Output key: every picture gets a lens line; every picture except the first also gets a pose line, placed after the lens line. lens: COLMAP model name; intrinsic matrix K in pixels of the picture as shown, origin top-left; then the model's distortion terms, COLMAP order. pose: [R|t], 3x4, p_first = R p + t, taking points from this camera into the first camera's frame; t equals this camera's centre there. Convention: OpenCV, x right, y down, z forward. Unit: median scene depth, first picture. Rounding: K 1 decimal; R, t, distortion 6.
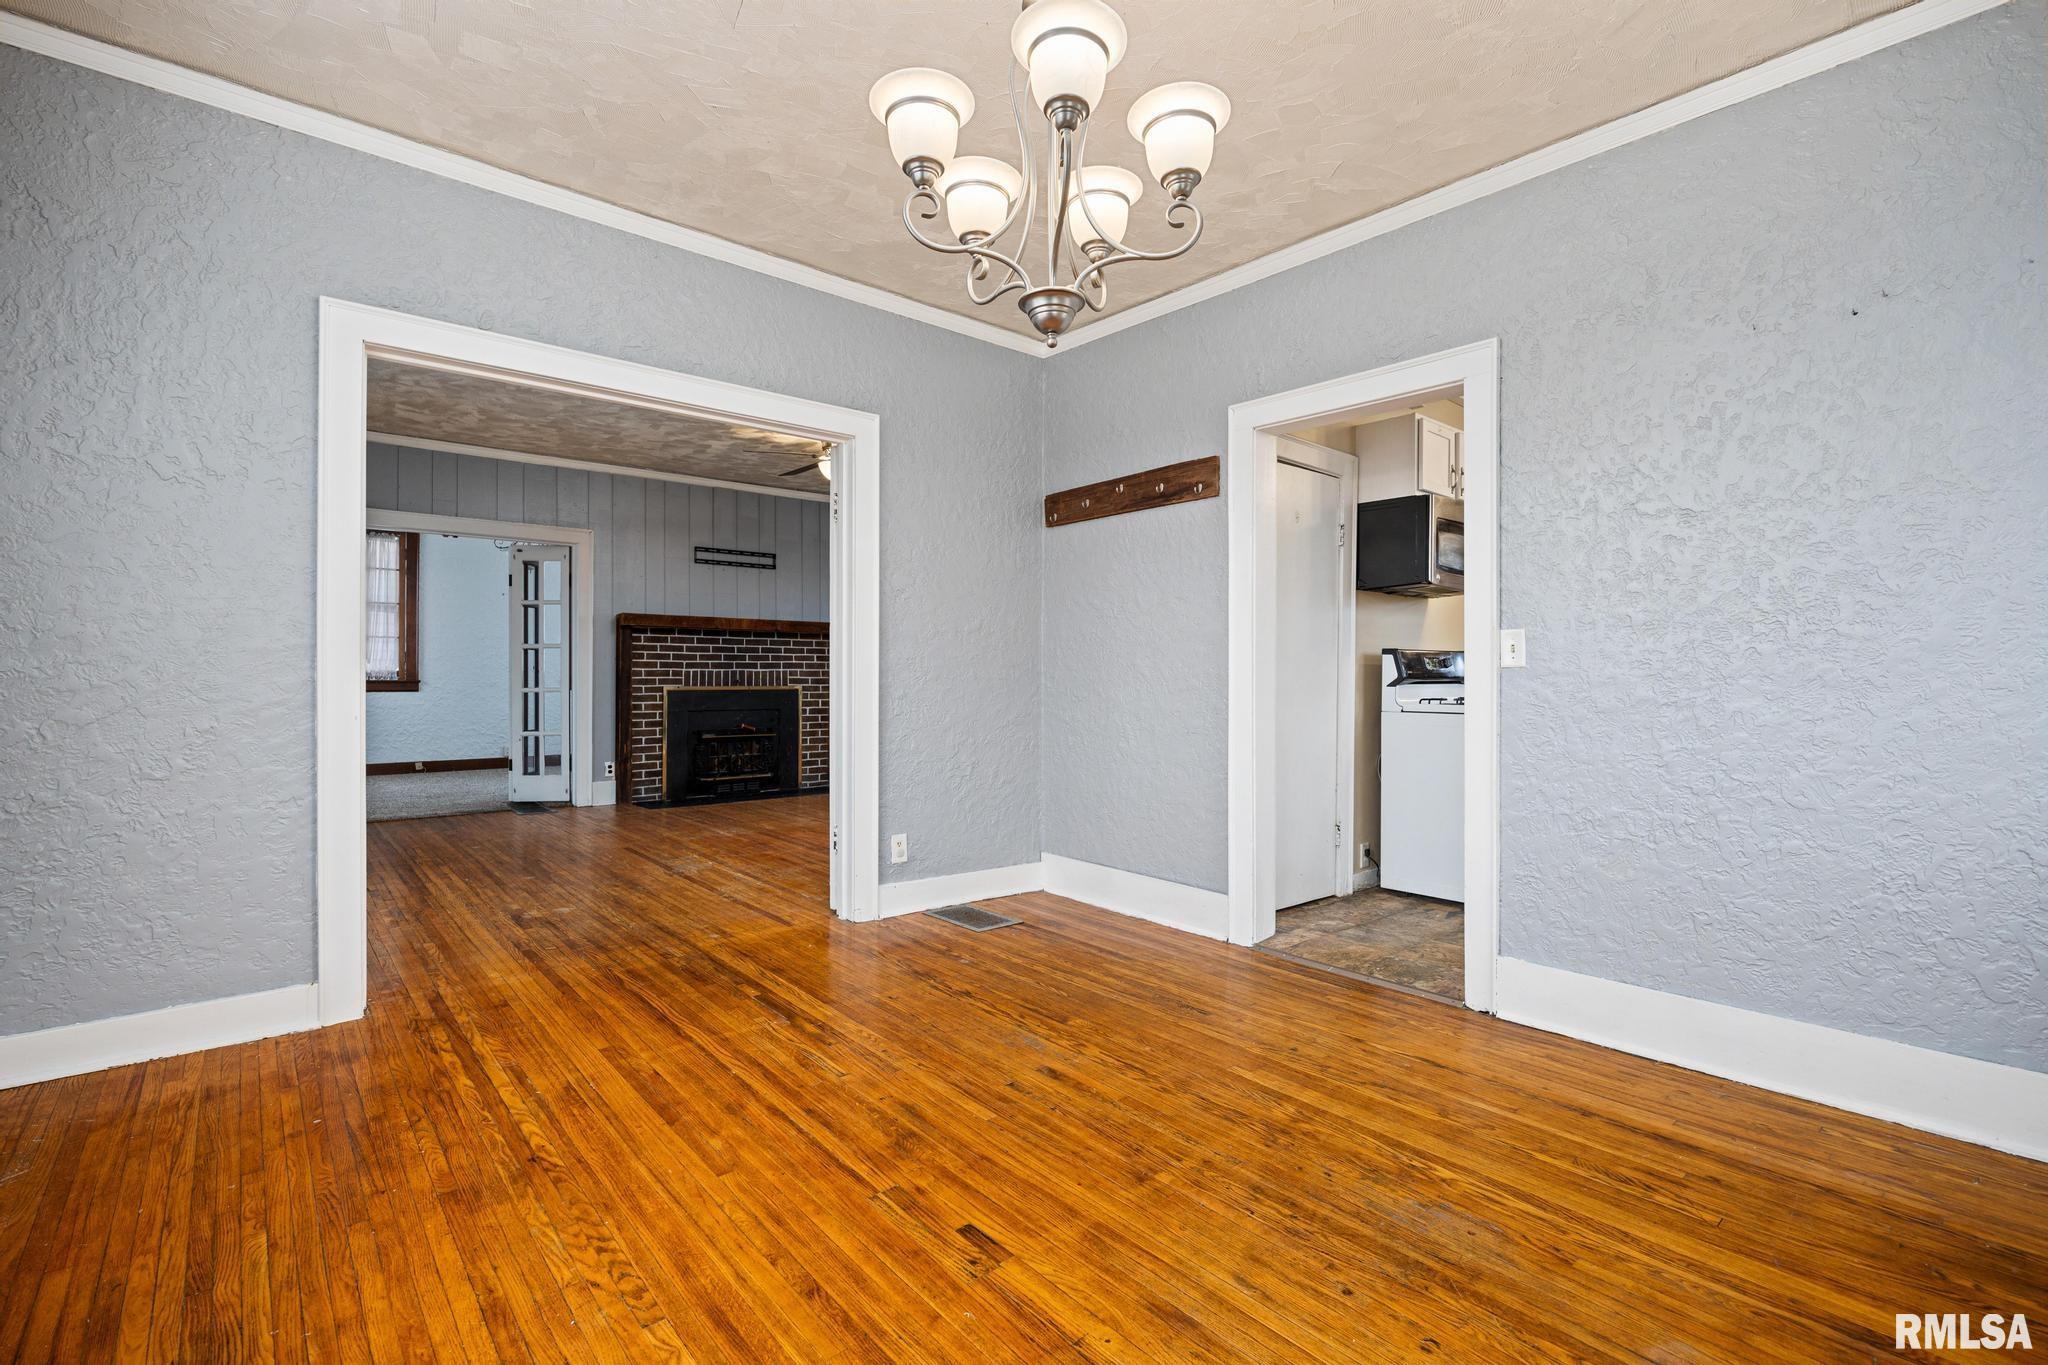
lens RADIAL K [[942.8, 0, 1024.3], [0, 942.8, 679.7], [0, 0, 1]] dist [-0.000991, 0.000056]
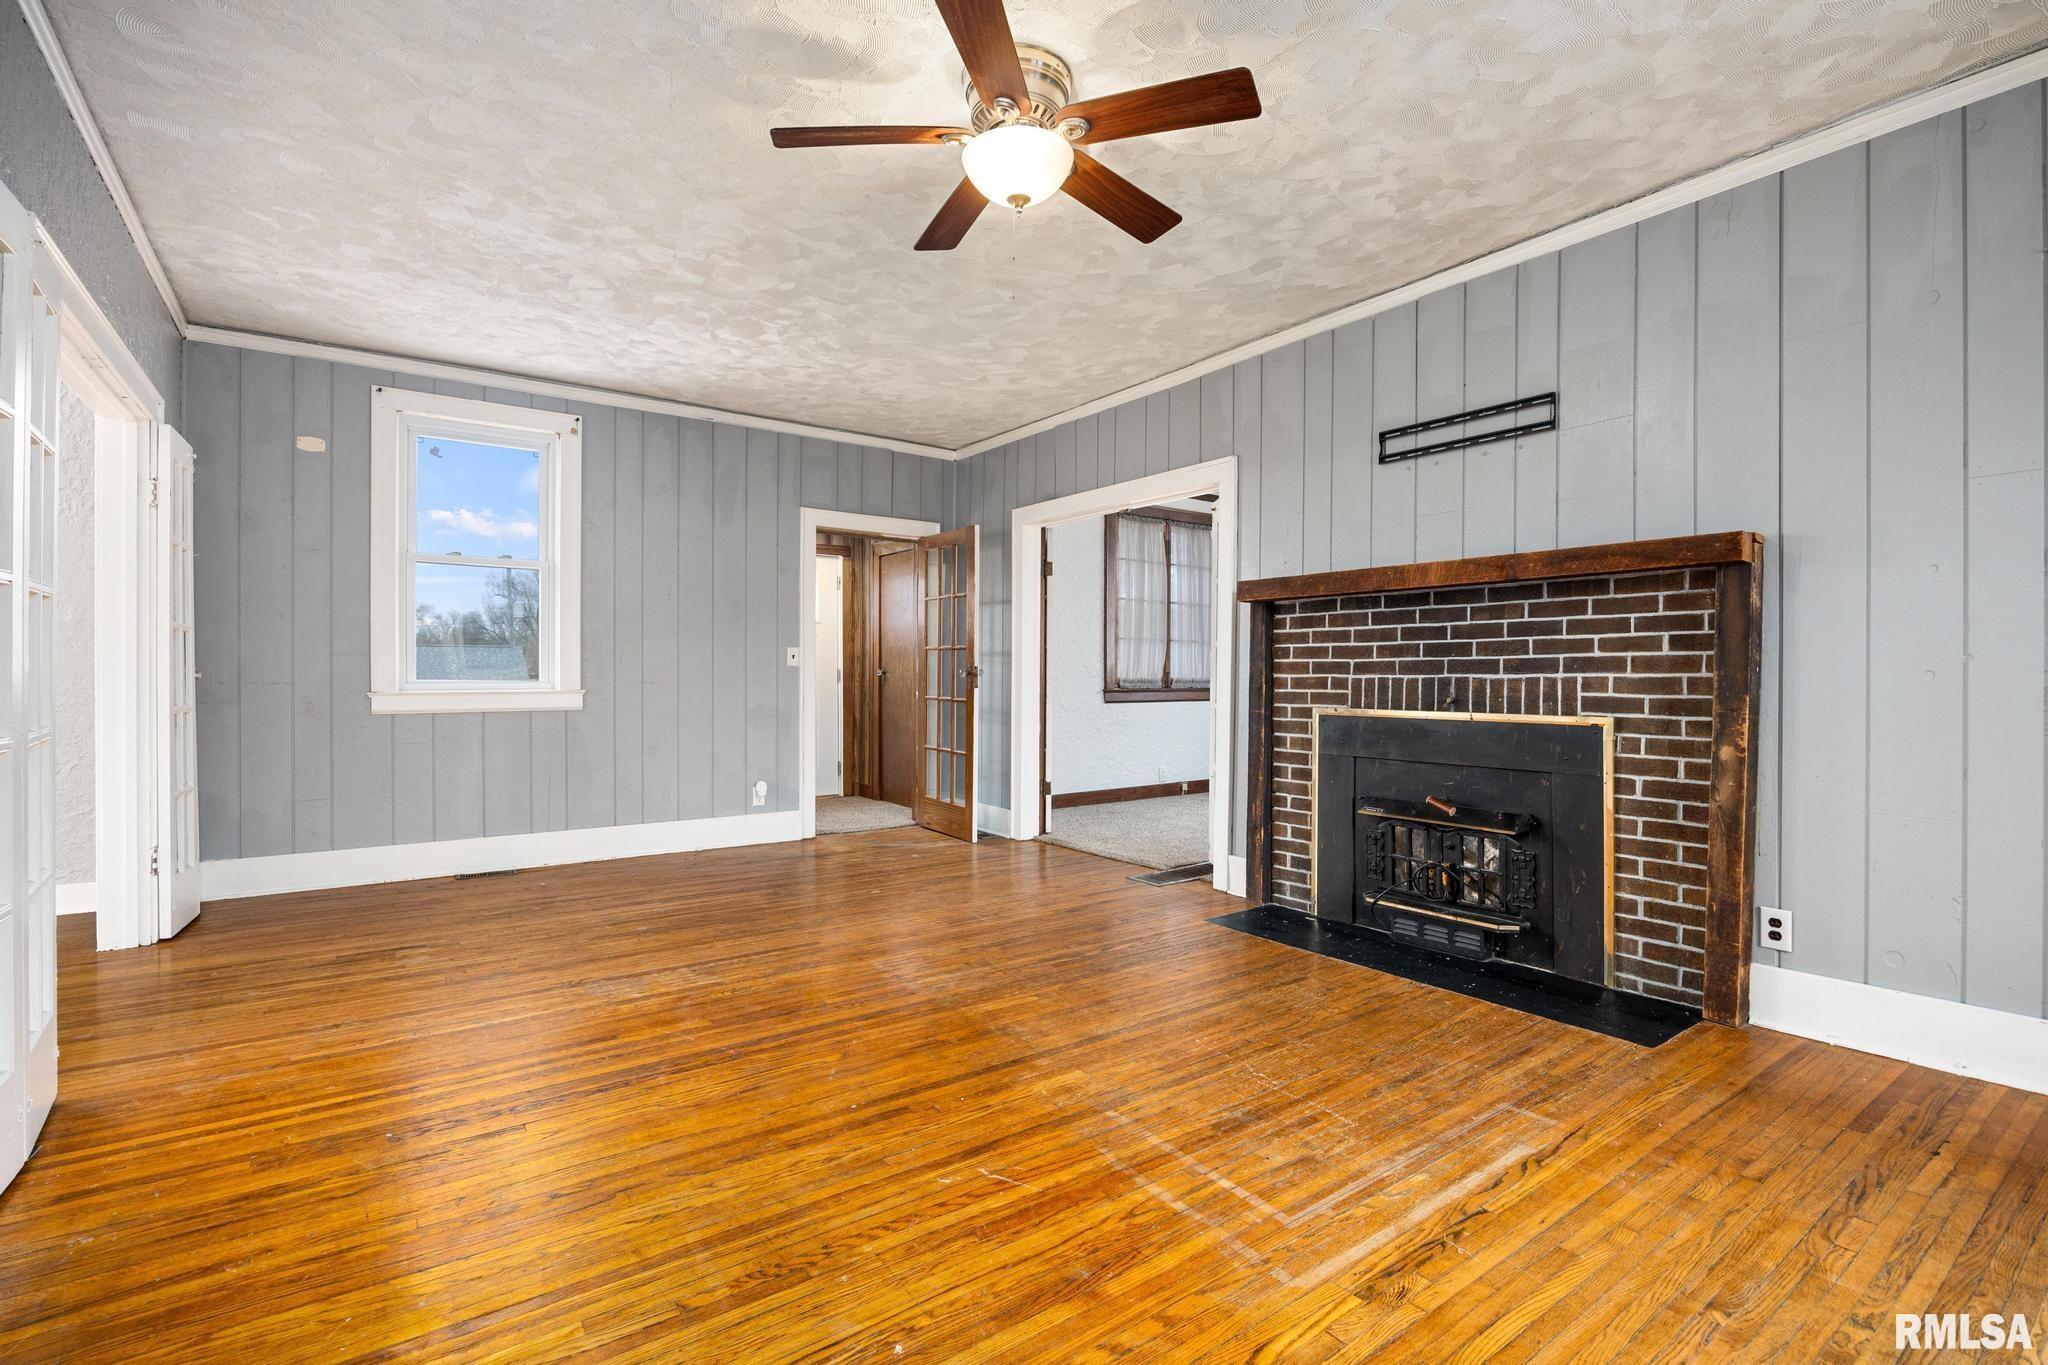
lens RADIAL K [[942.8, 0, 1027.3], [0, 942.8, 677.8], [0, 0, 1]] dist [-0.000991, 0.000056]
pose [[-0.069197, 0.002740, -0.997599, 0.168768], [-0.003617, 0.999989, 0.002998, -0.010598], [0.997596, 0.003816, -0.069186, 0.852365]]
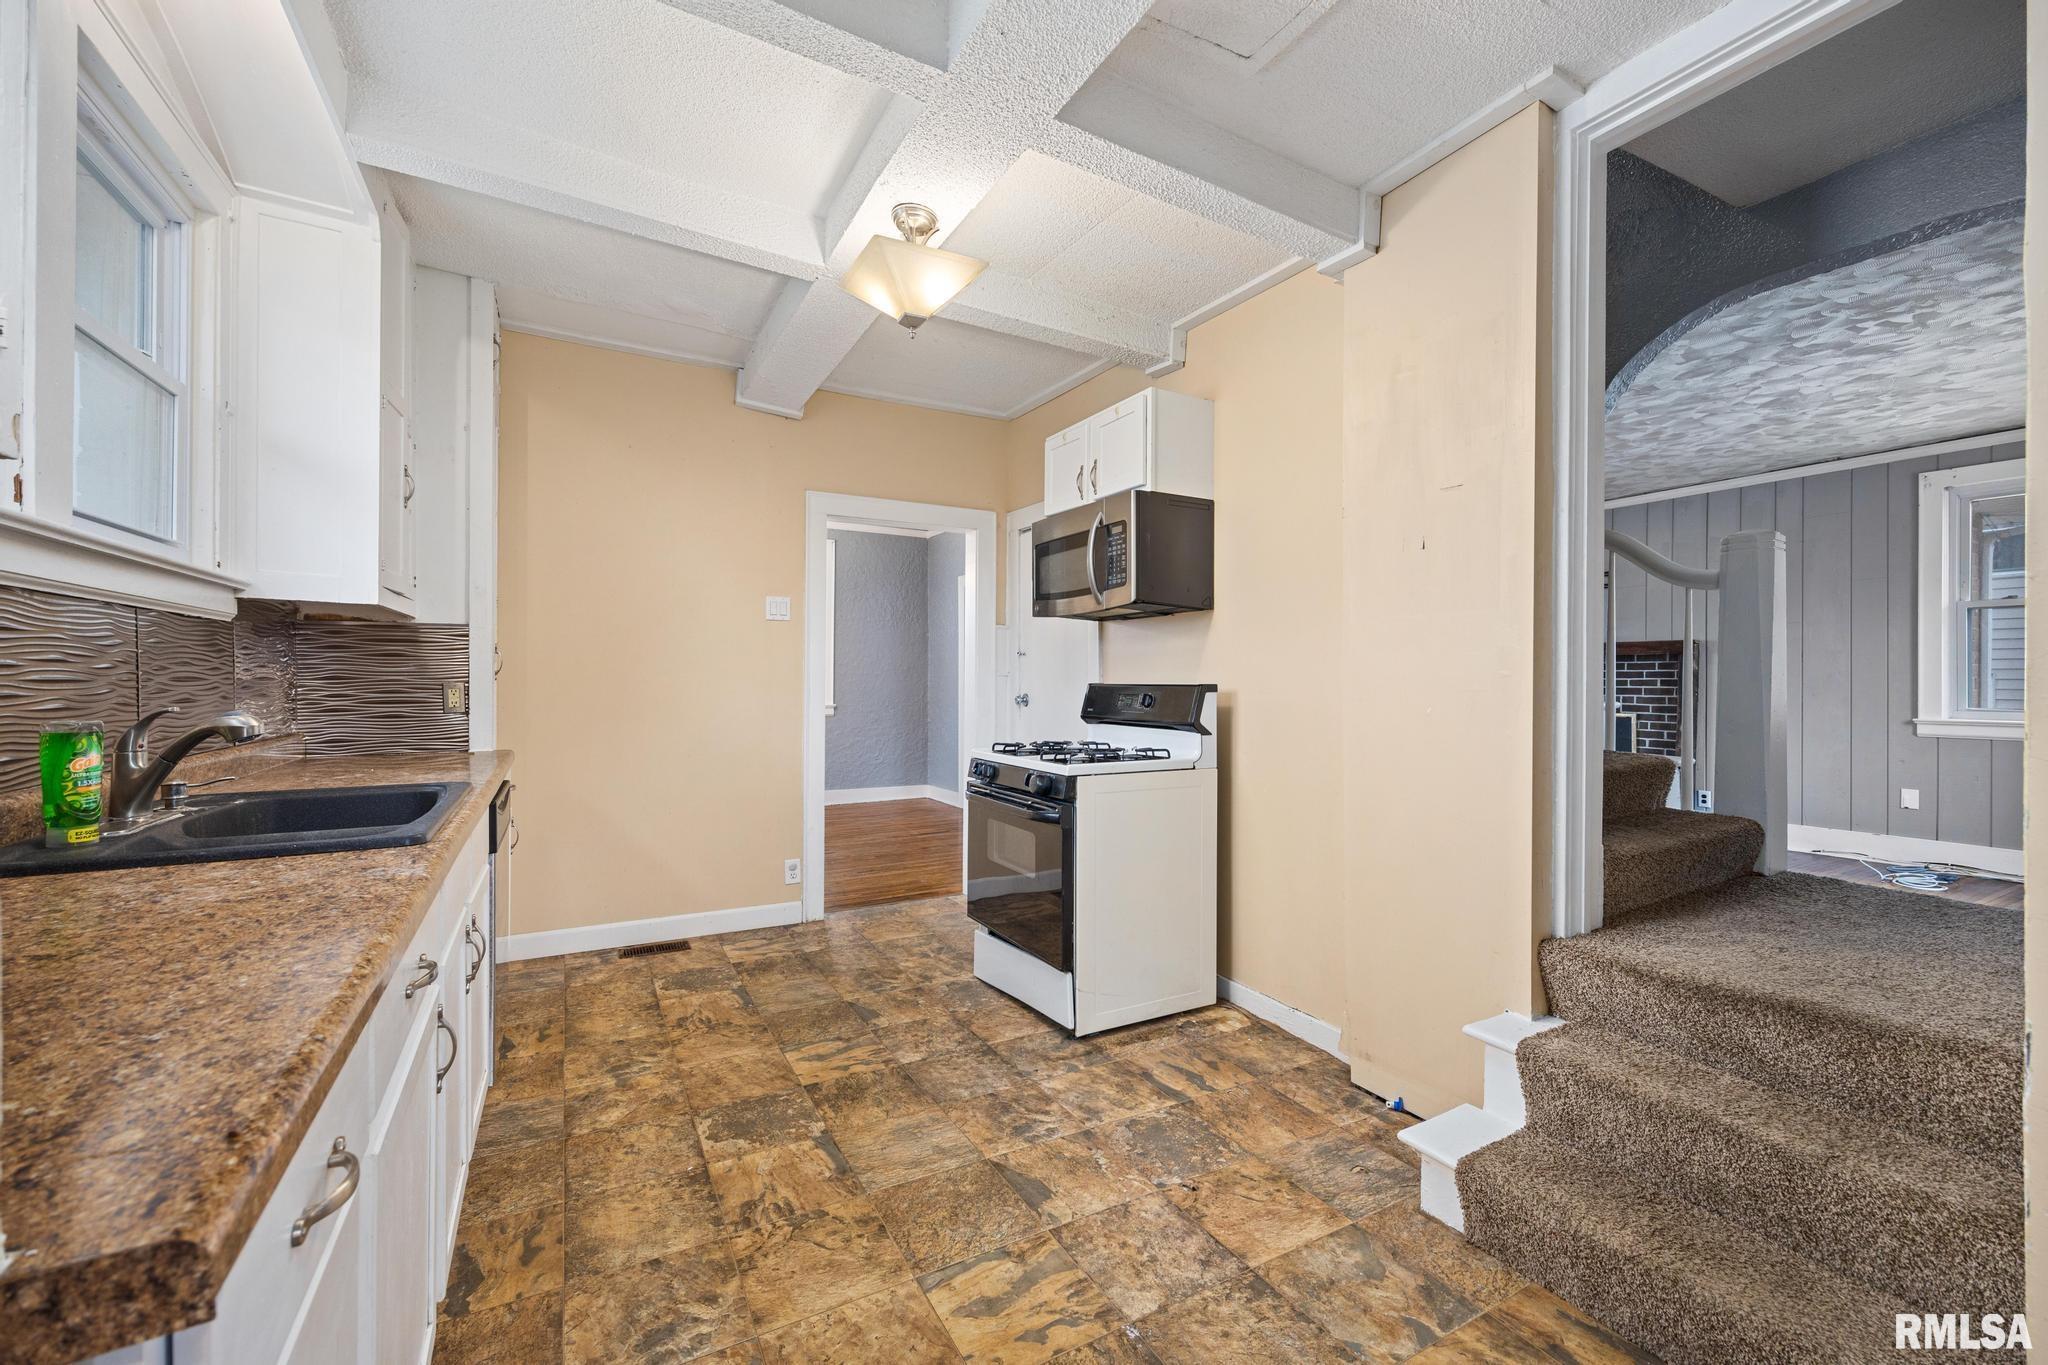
lens RADIAL K [[824.0, 0, 1025.4], [0, 824.0, 678.9], [0, 0, 1]] dist [-0.001646, -0.000175]
pose [[-0.181216, -0.004827, -0.983431, 0.683694], [-0.008459, 0.999959, -0.003350, -0.020674], [0.983407, 0.007712, -0.181250, 0.616321]]
